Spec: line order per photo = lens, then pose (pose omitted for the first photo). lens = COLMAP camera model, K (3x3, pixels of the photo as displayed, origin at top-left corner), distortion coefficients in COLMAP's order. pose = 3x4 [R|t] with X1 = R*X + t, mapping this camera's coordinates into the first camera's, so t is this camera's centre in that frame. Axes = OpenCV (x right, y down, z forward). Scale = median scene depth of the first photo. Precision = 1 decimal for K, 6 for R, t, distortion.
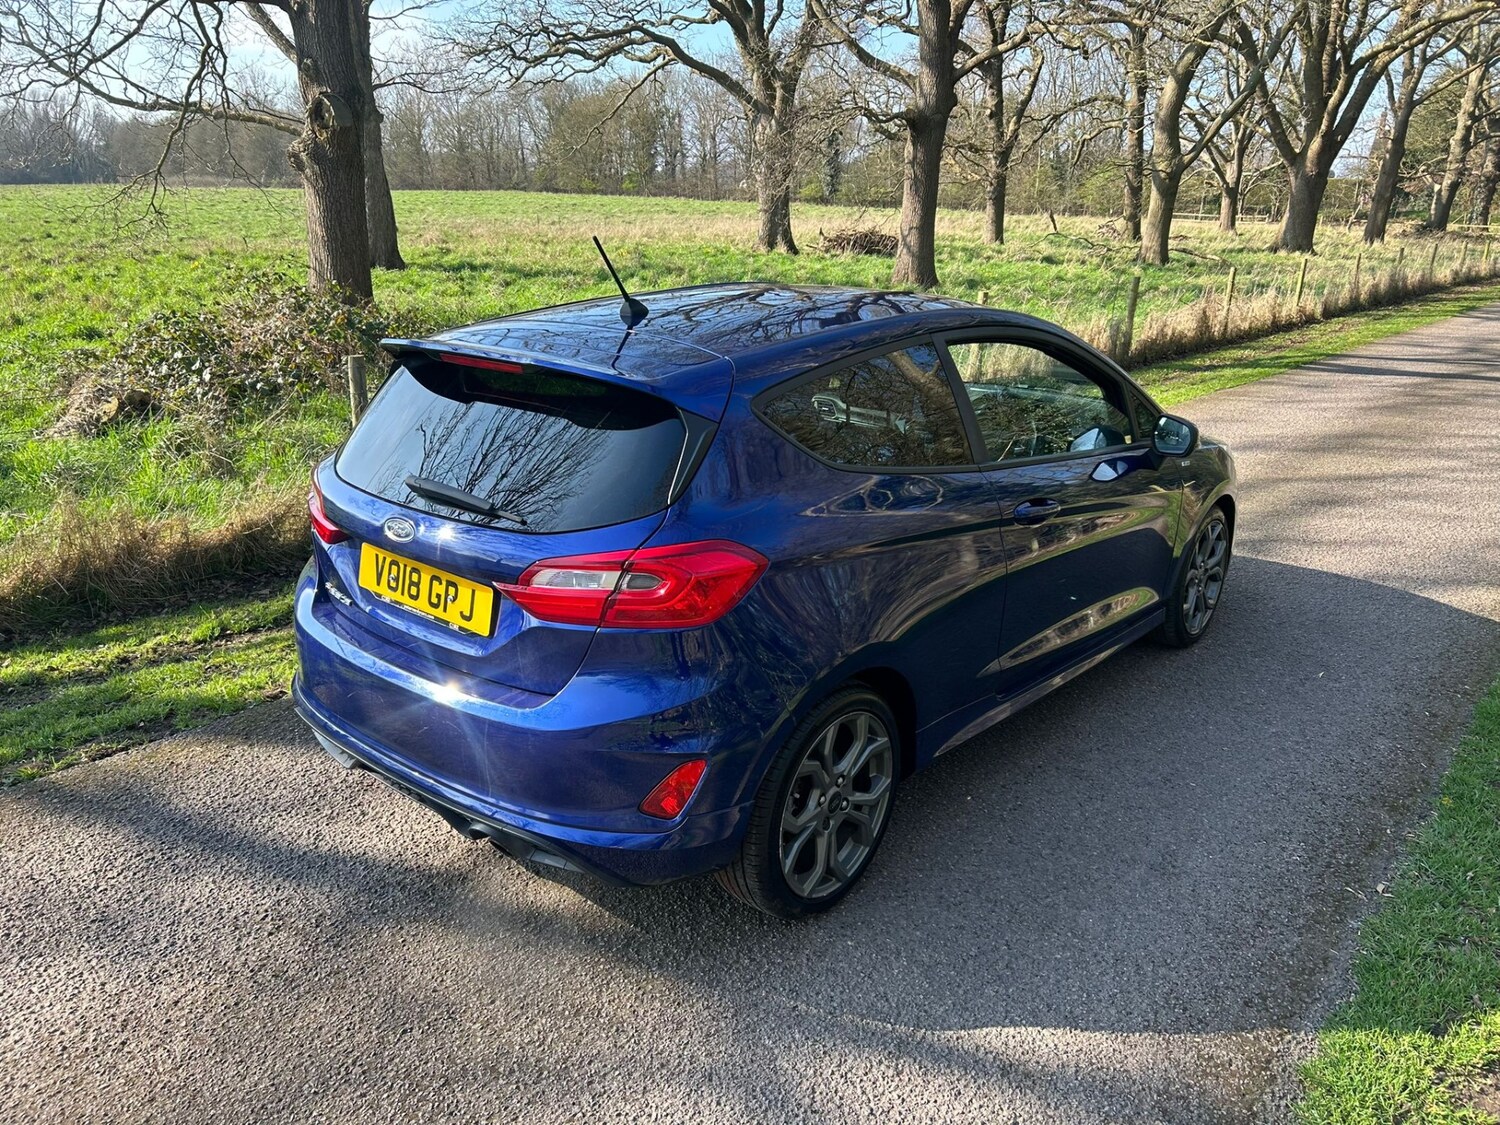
lens RADIAL K [[1120.9, 0, 737.0], [0, 1120.9, 565.0], [0, 0, 1]] dist [0.068142, -0.073088]
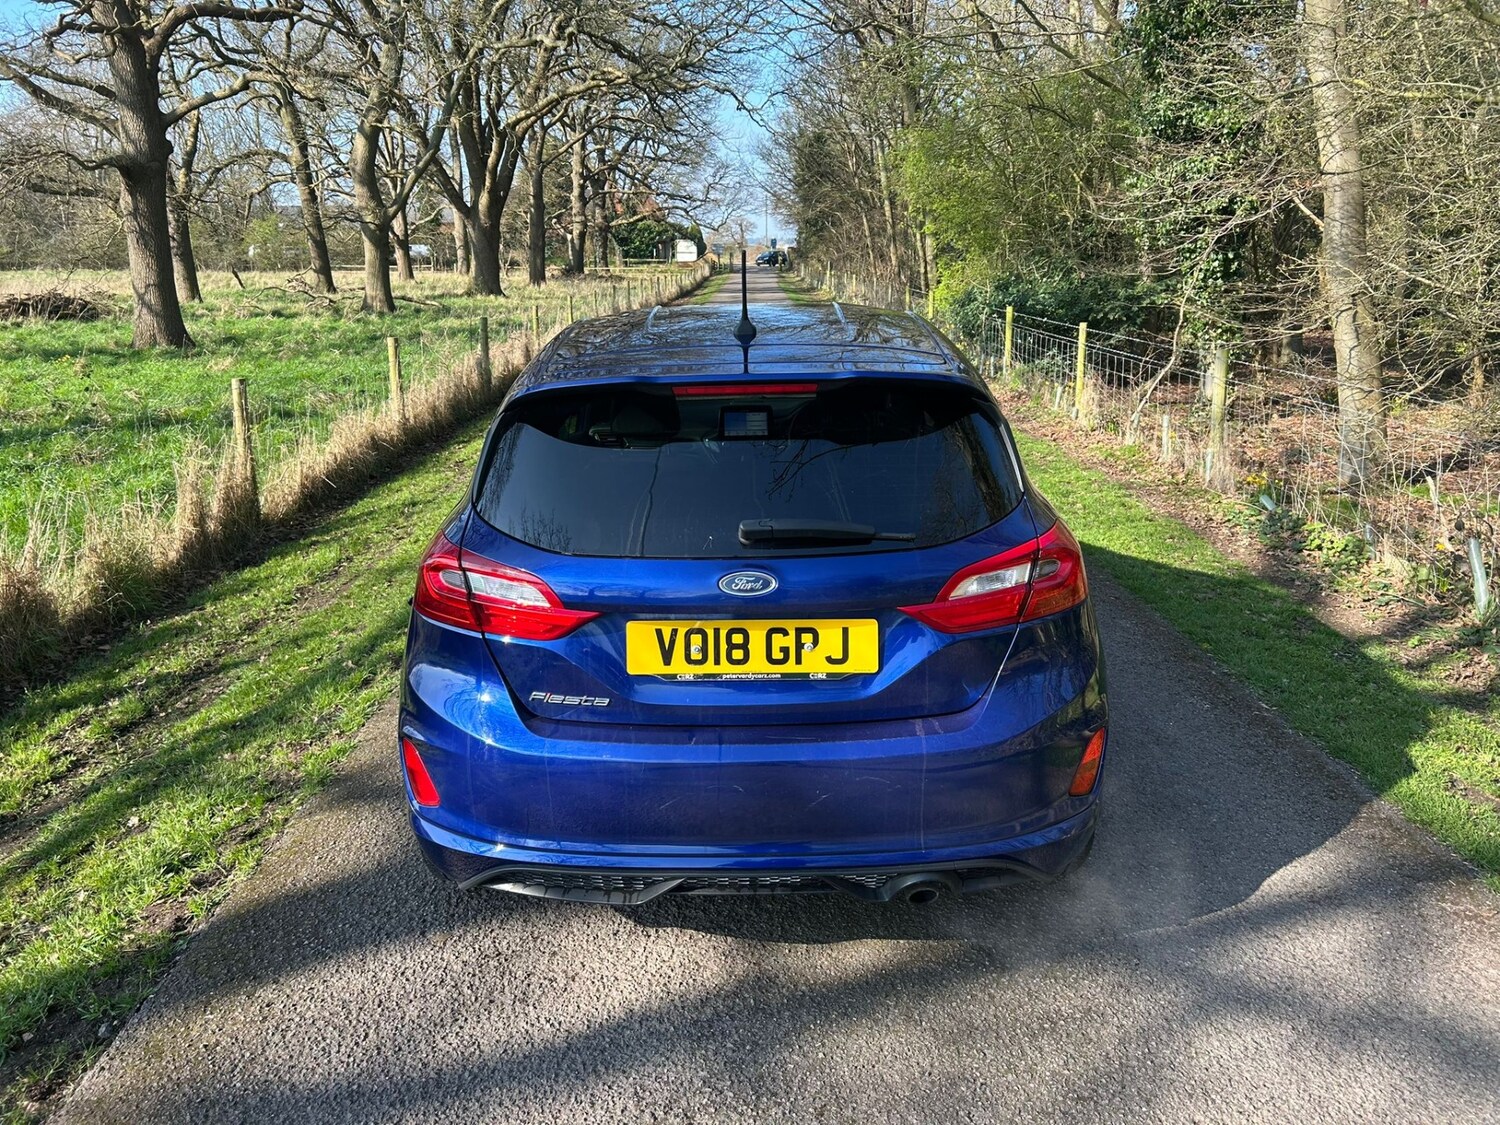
lens RADIAL K [[1120.9, 0, 737.0], [0, 1120.9, 565.0], [0, 0, 1]] dist [0.068142, -0.073088]
pose [[0.774869, -0.200249, 0.599565, -0.070864], [0.226239, 0.973521, 0.032758, -0.006478], [-0.590249, 0.110262, 0.799656, 0.027721]]
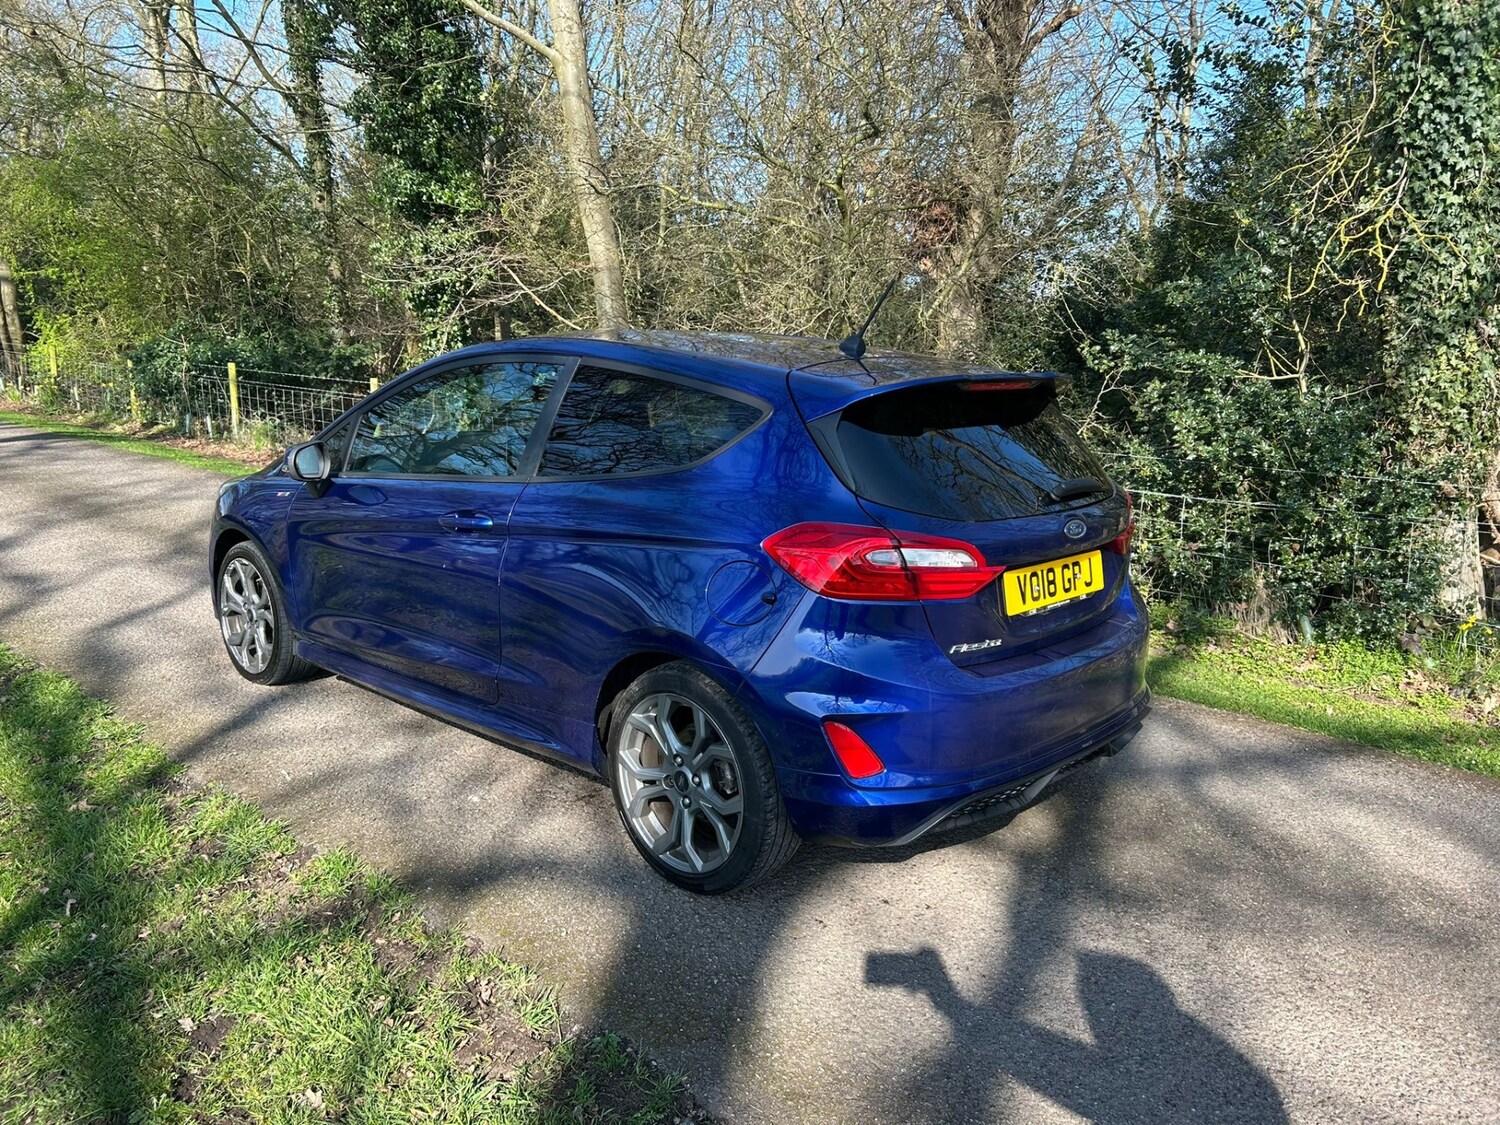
lens RADIAL K [[1138.3, 0, 750.0], [0, 1138.3, 562.5], [0, 0, 1]] dist [-0.045209, -0.003109]
pose [[0.055218, -0.214055, 0.975260, -0.123999], [0.274336, 0.942411, 0.191312, -0.026448], [-0.960047, 0.256985, 0.110761, 0.103861]]
